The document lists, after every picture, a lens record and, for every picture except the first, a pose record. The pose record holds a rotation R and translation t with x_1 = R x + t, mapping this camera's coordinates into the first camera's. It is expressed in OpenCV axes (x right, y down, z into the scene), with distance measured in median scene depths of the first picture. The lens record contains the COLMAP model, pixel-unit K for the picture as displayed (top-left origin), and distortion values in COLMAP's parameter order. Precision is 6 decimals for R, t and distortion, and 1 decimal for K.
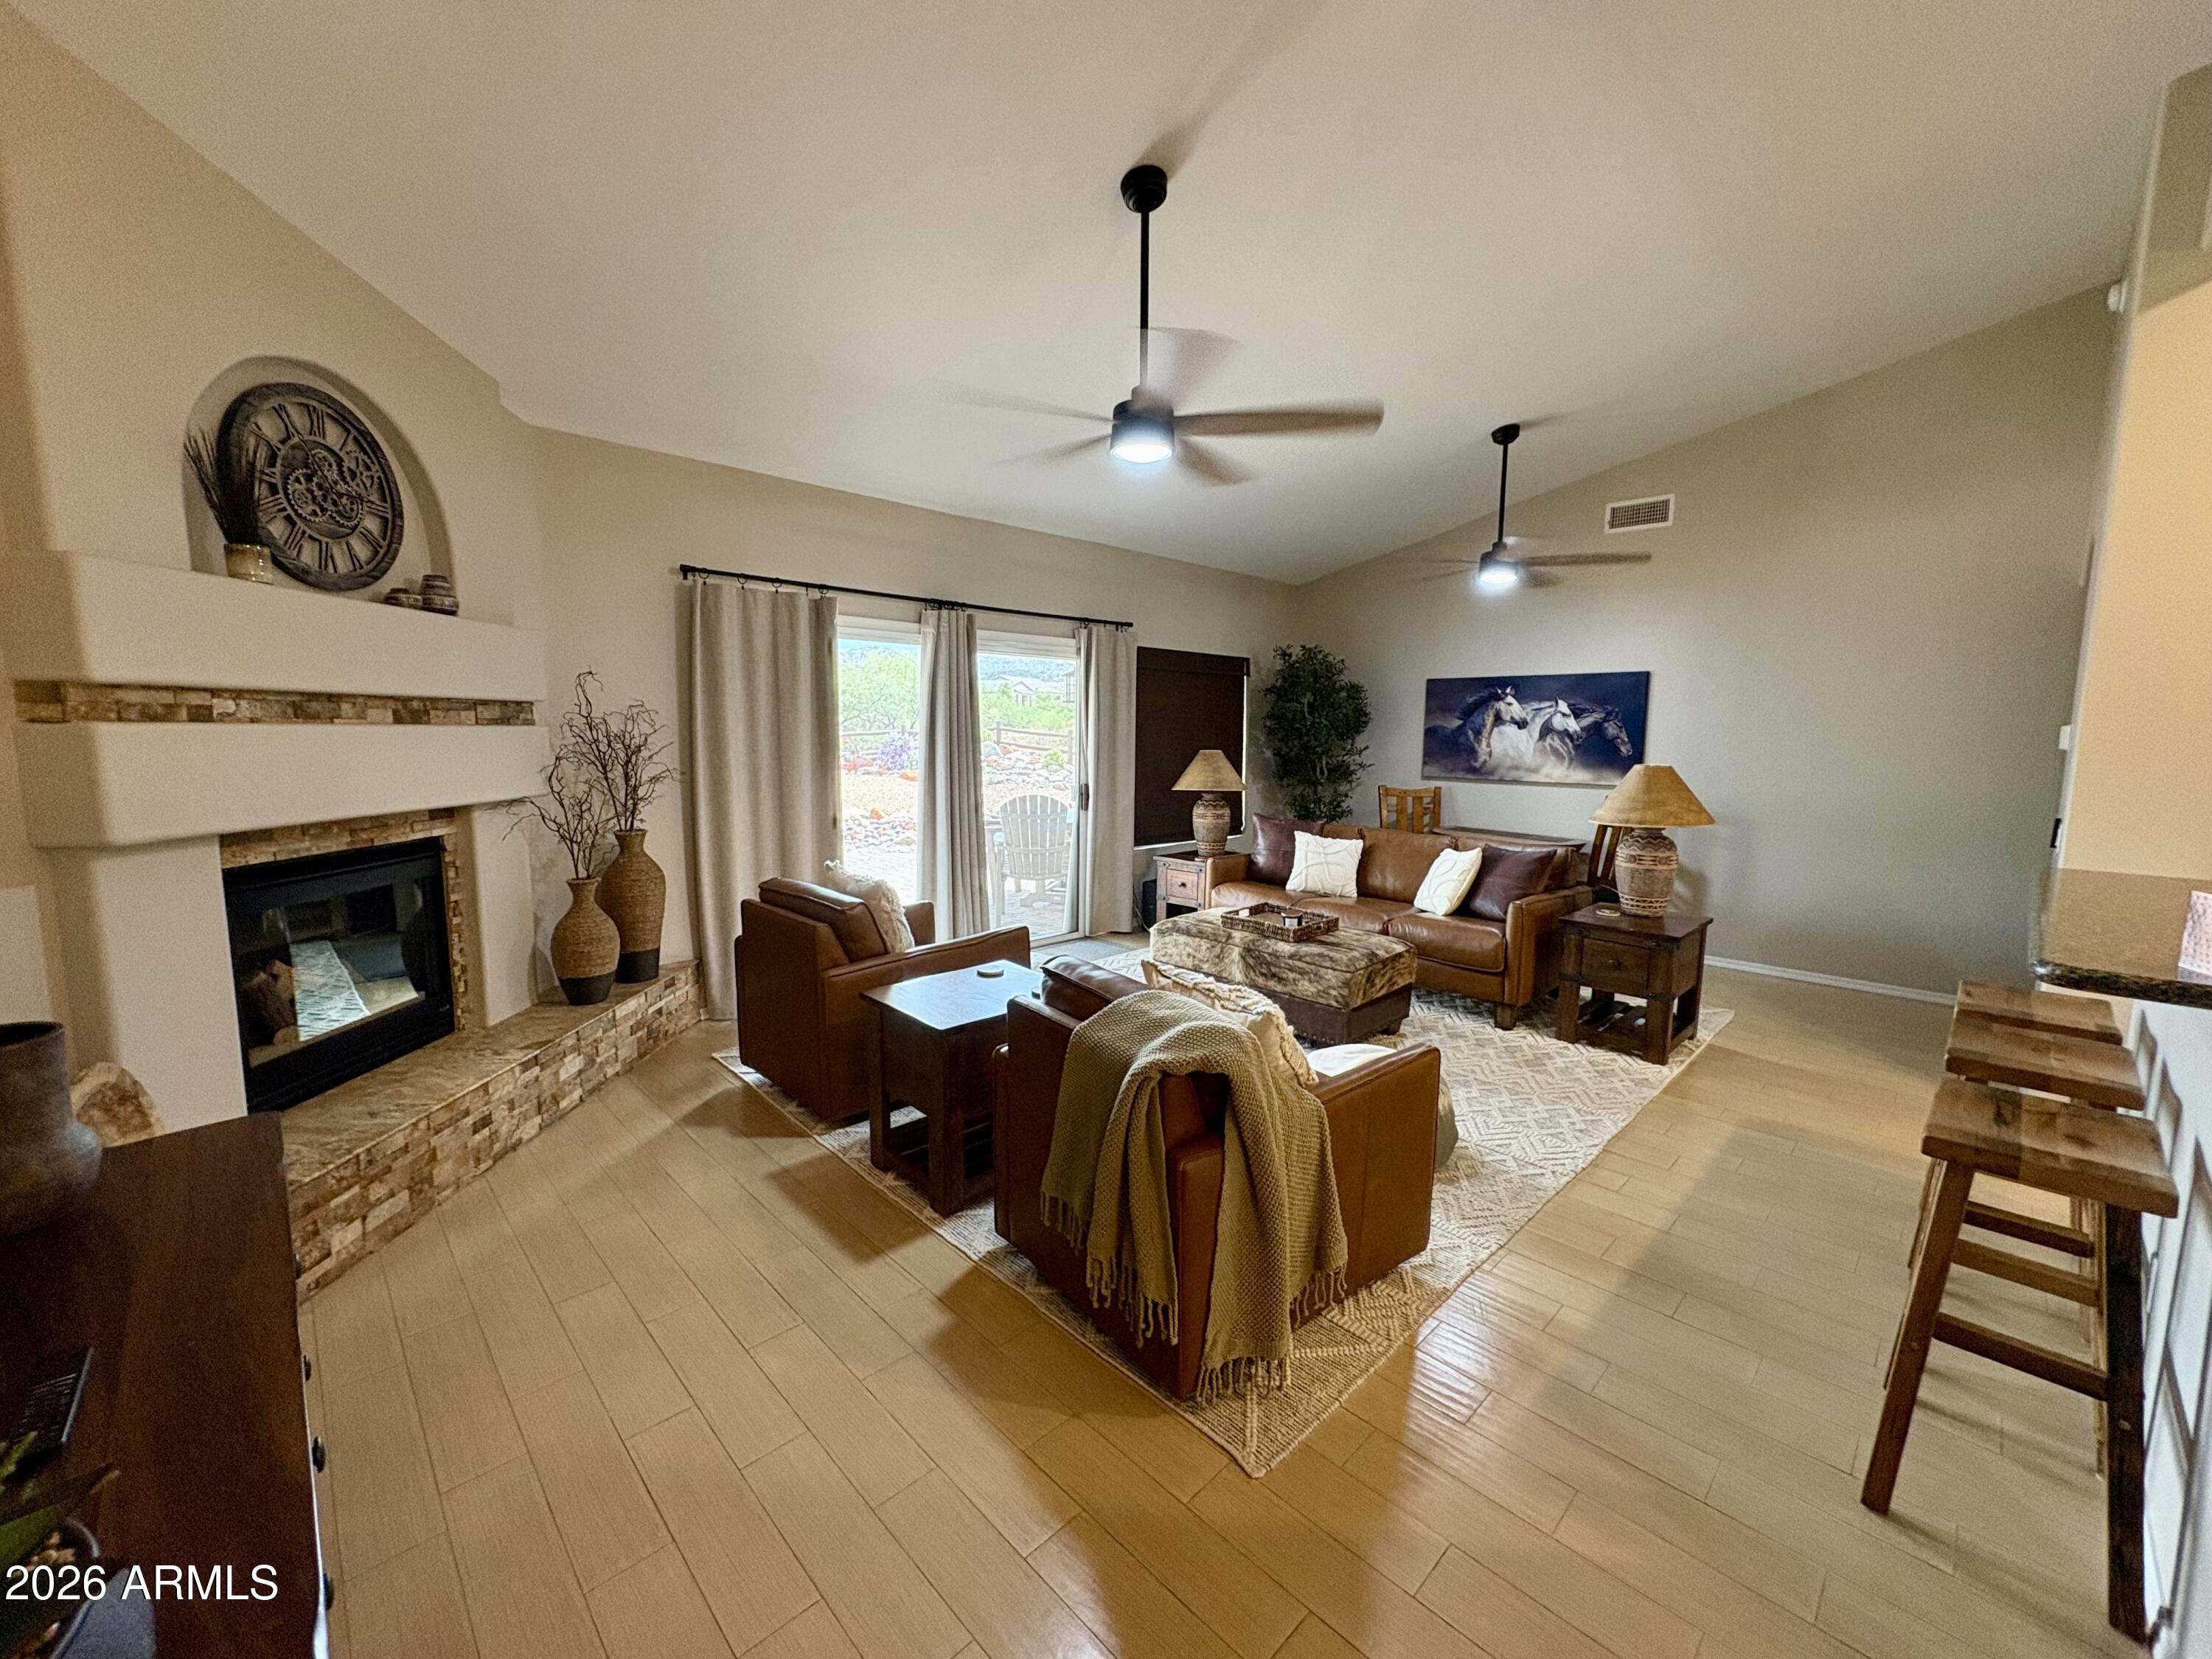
lens RADIAL K [[888.7, 0, 1106.0], [0, 888.7, 829.5], [0, 0, 1]] dist [0.000722, 0.000302]
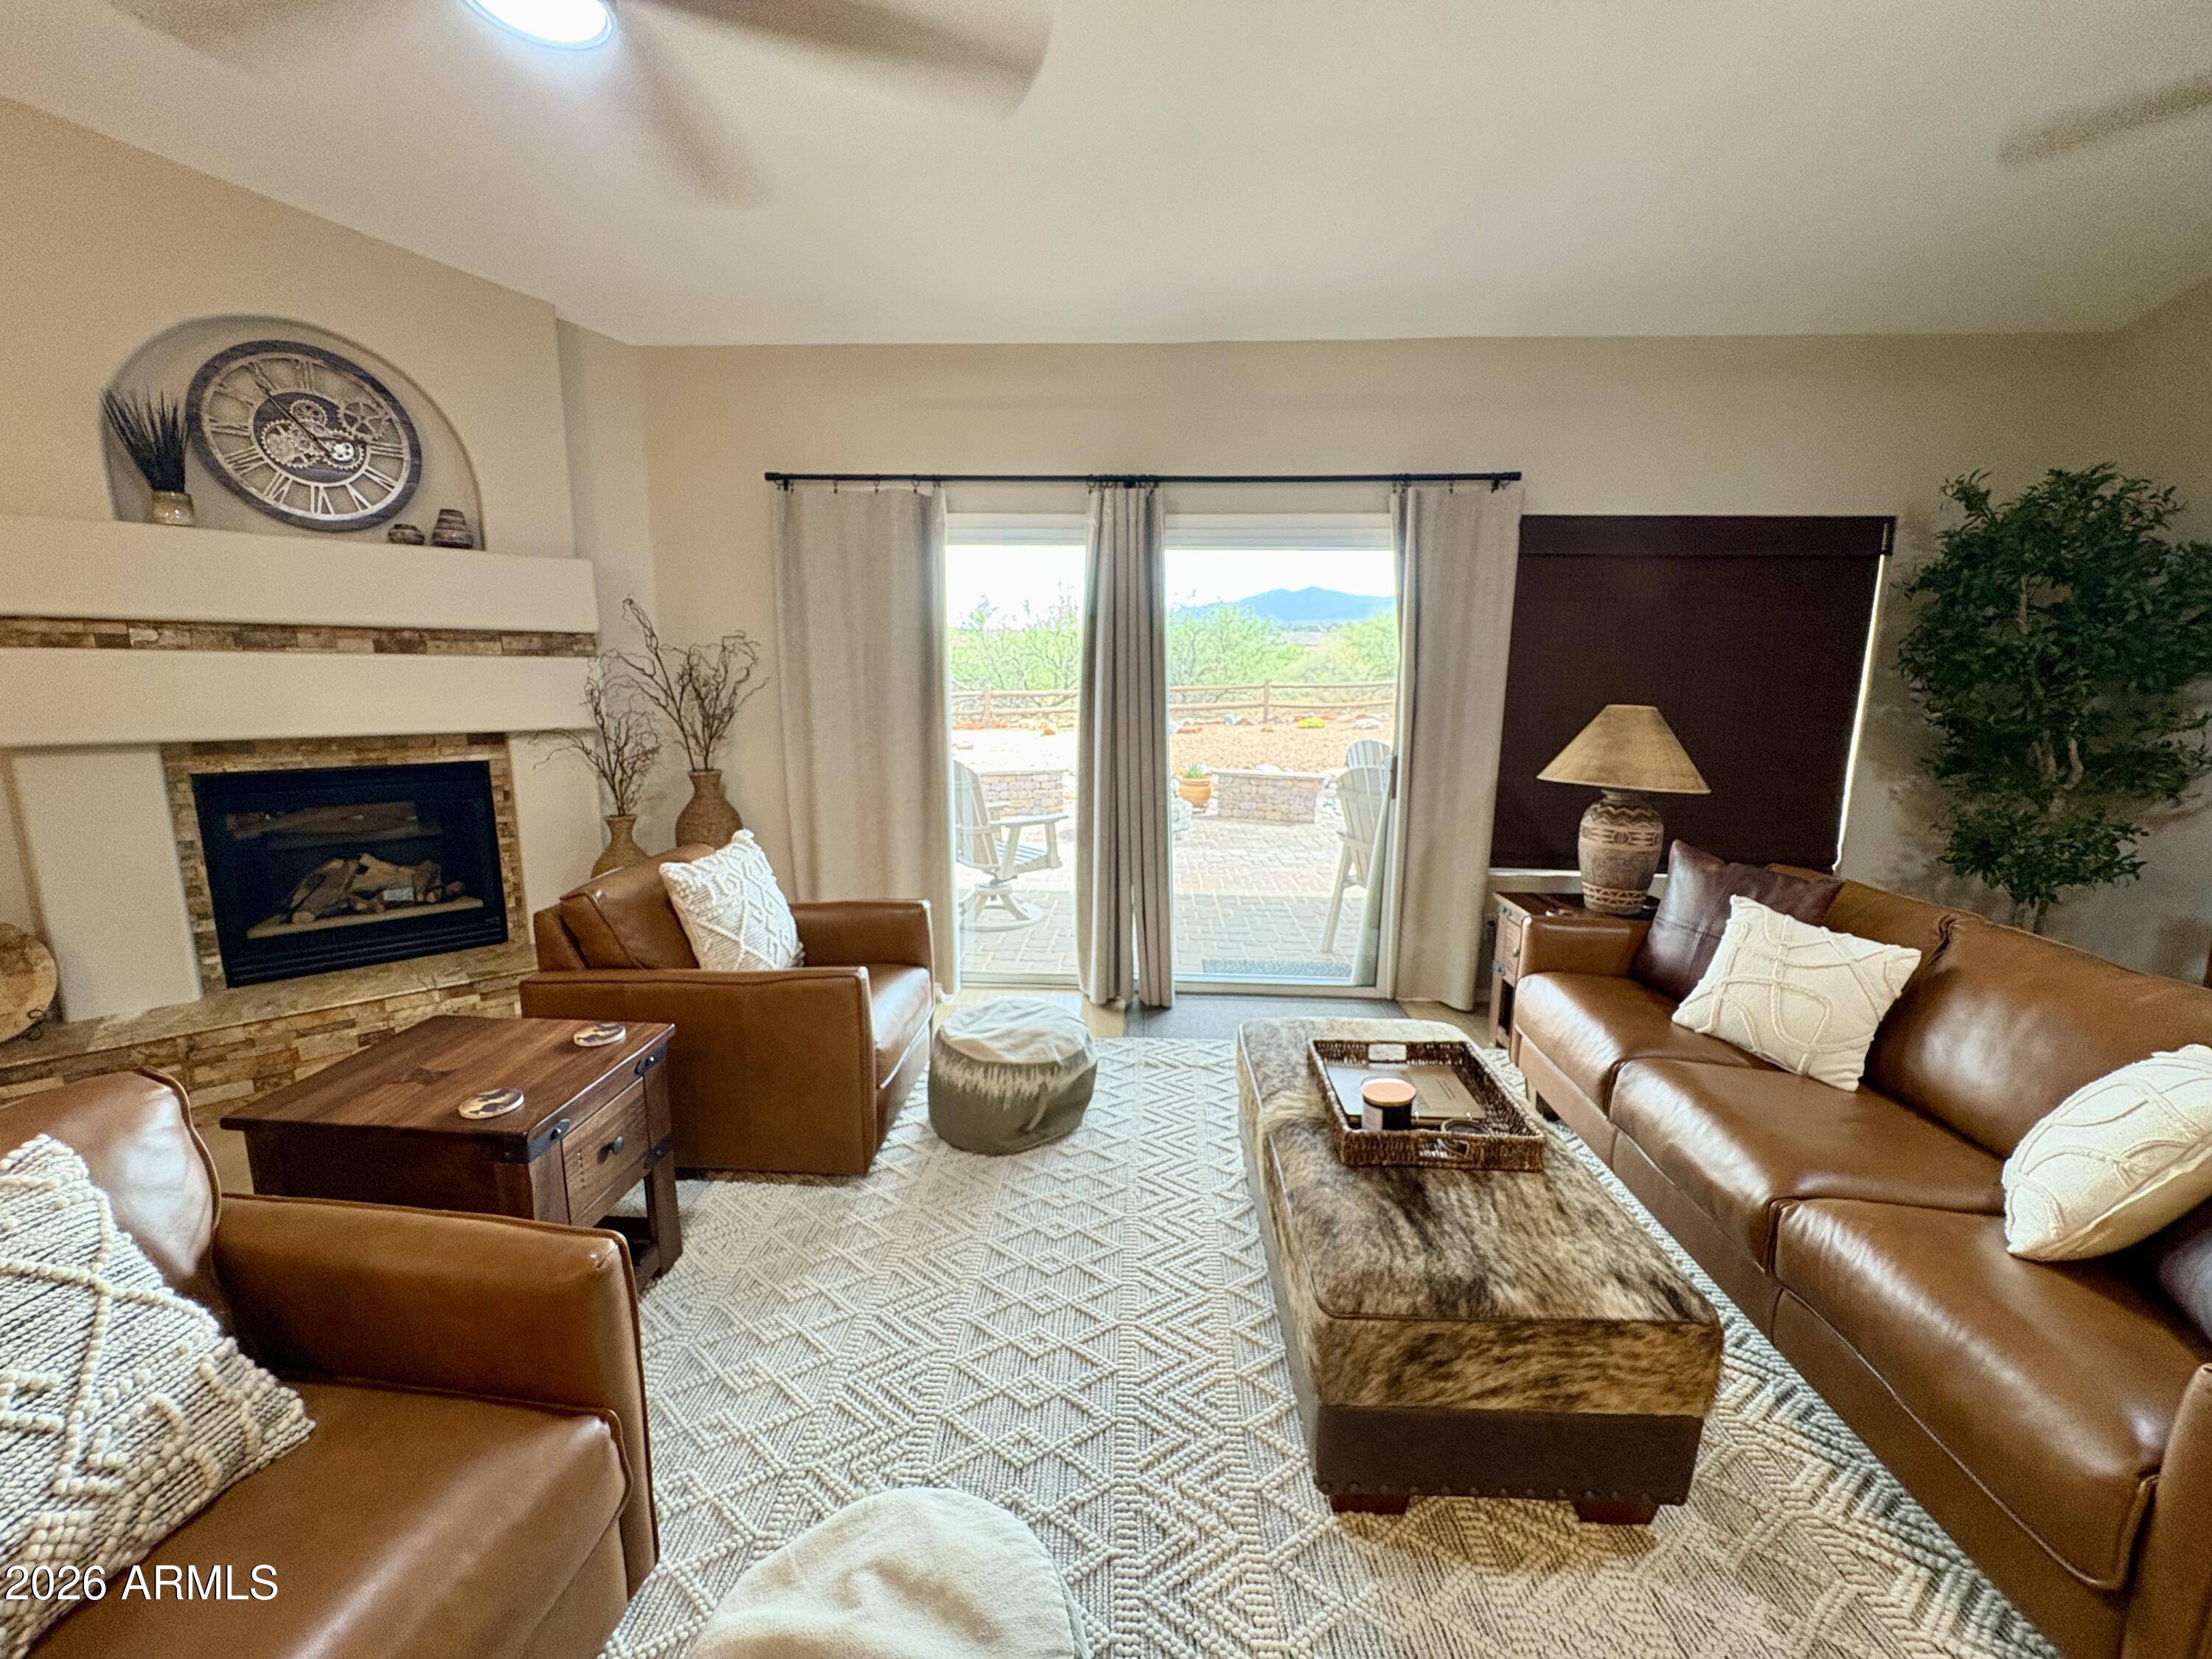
lens RADIAL K [[888.7, 0, 1106.0], [0, 888.7, 829.5], [0, 0, 1]] dist [0.000722, 0.000302]
pose [[0.675959, 0.127703, -0.725790, 0.519166], [-0.087349, 0.991812, 0.093158, -0.072245], [0.731744, 0.000426, 0.681580, 0.781029]]
